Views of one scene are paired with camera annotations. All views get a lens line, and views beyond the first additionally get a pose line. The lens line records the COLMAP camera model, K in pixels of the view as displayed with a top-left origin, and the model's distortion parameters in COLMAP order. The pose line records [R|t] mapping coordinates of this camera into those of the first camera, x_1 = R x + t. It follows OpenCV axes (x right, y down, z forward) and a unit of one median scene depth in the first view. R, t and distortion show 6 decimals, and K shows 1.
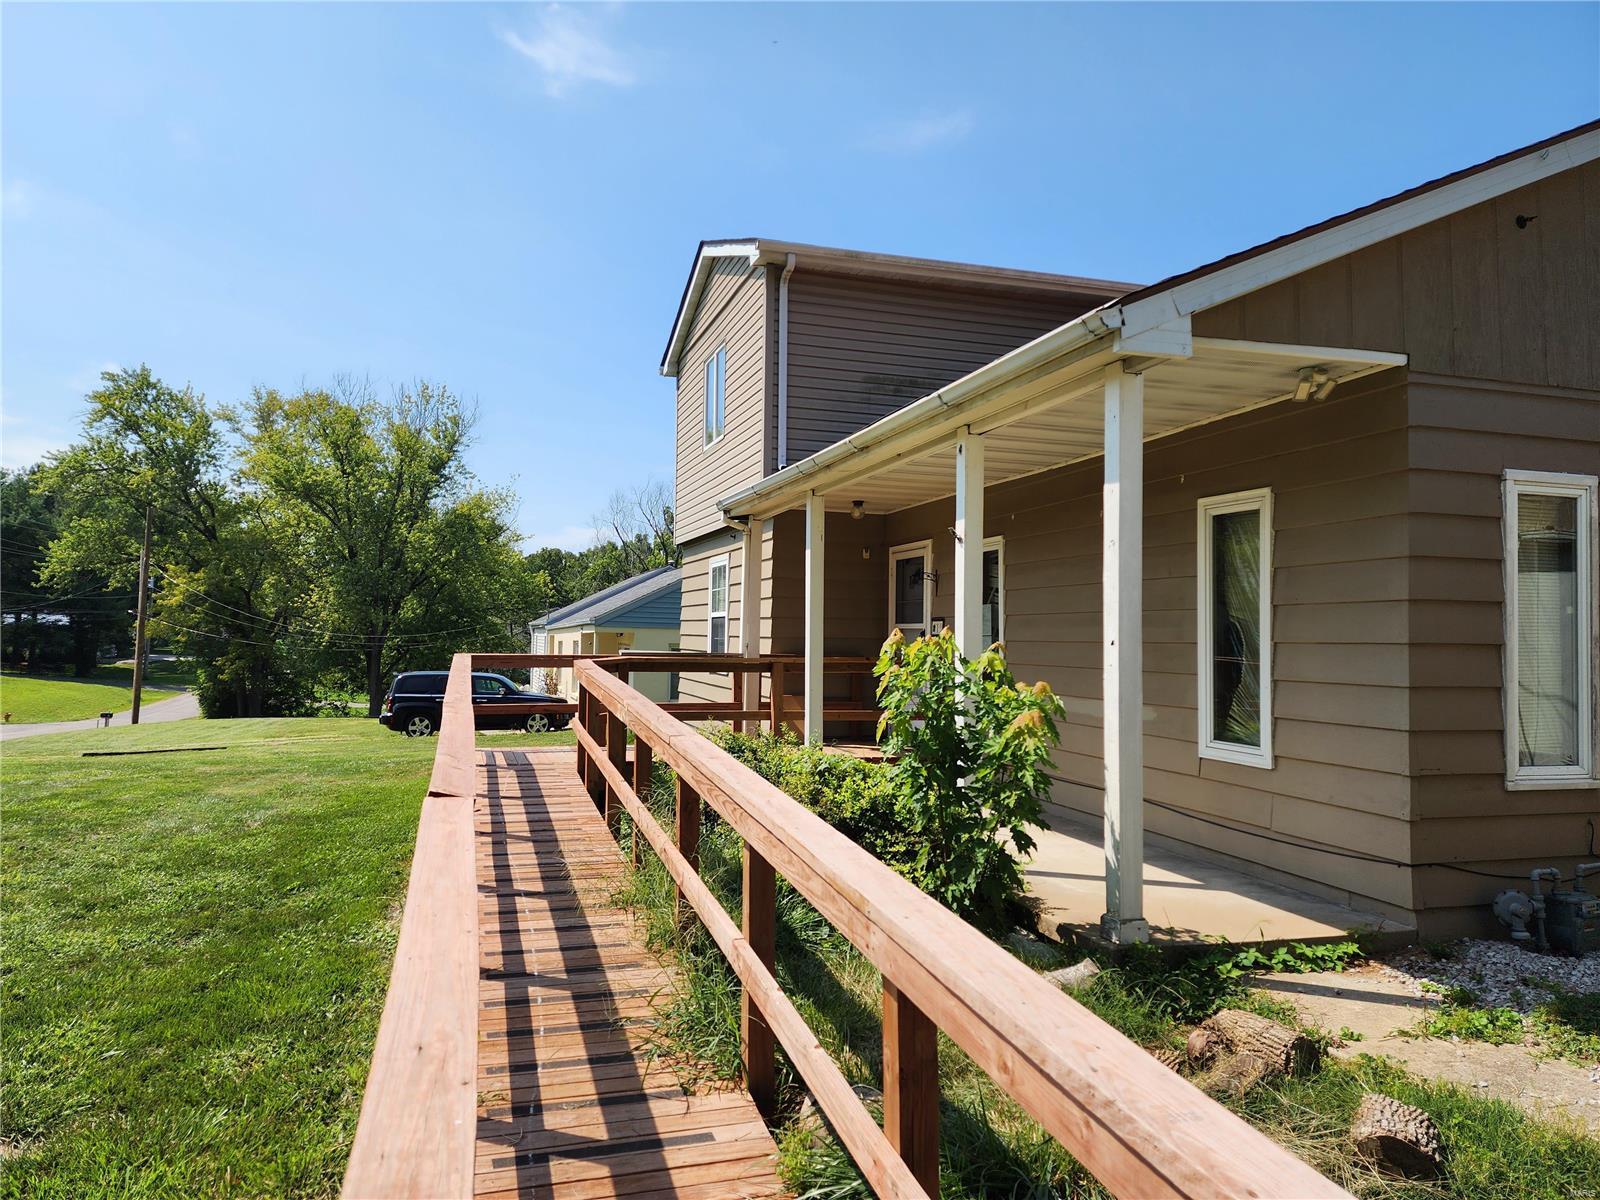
lens RADIAL K [[1057.6, 0, 786.9], [0, 1057.6, 595.4], [0, 0, 1]] dist [0.058217, -0.051217]
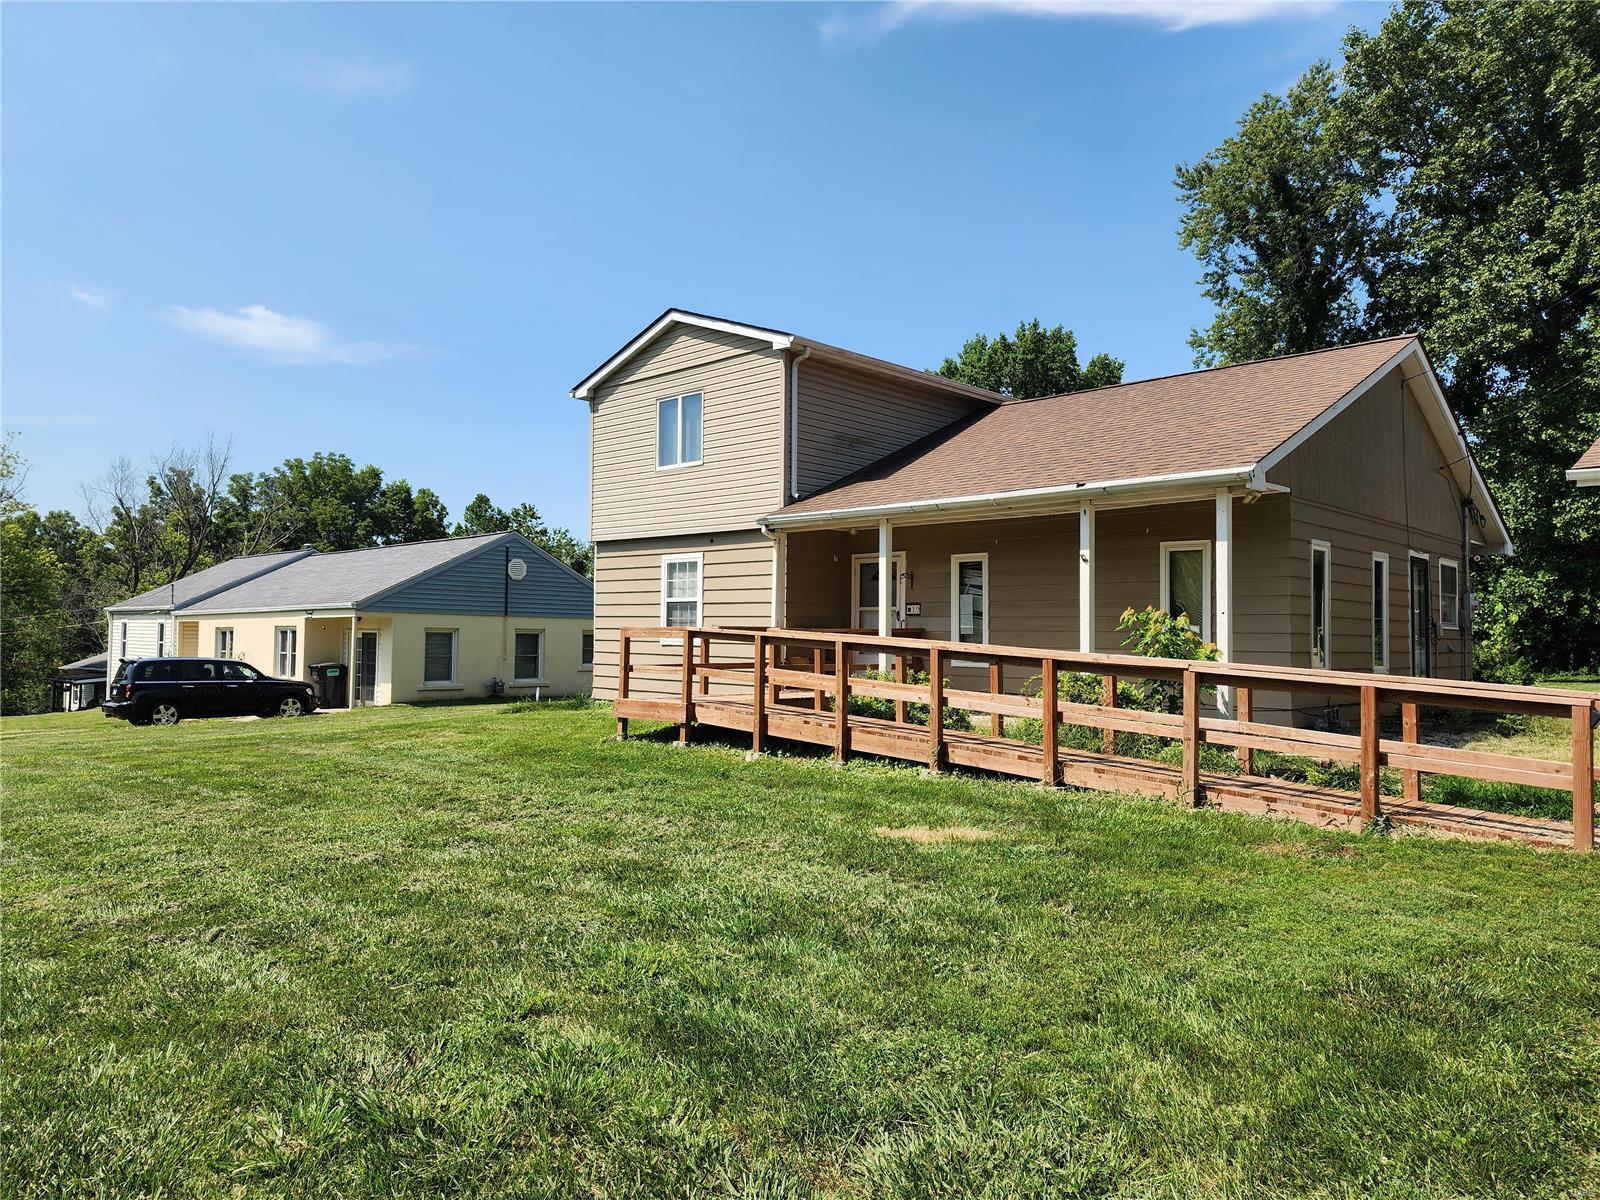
lens RADIAL K [[1057.6, 0, 786.8], [0, 1057.6, 593.3], [0, 0, 1]] dist [0.058217, -0.051217]
pose [[0.884427, 0.013029, 0.466496, -0.549328], [-0.016175, 0.999865, 0.002741, 0.004668], [-0.466397, -0.009970, 0.884519, -0.199863]]
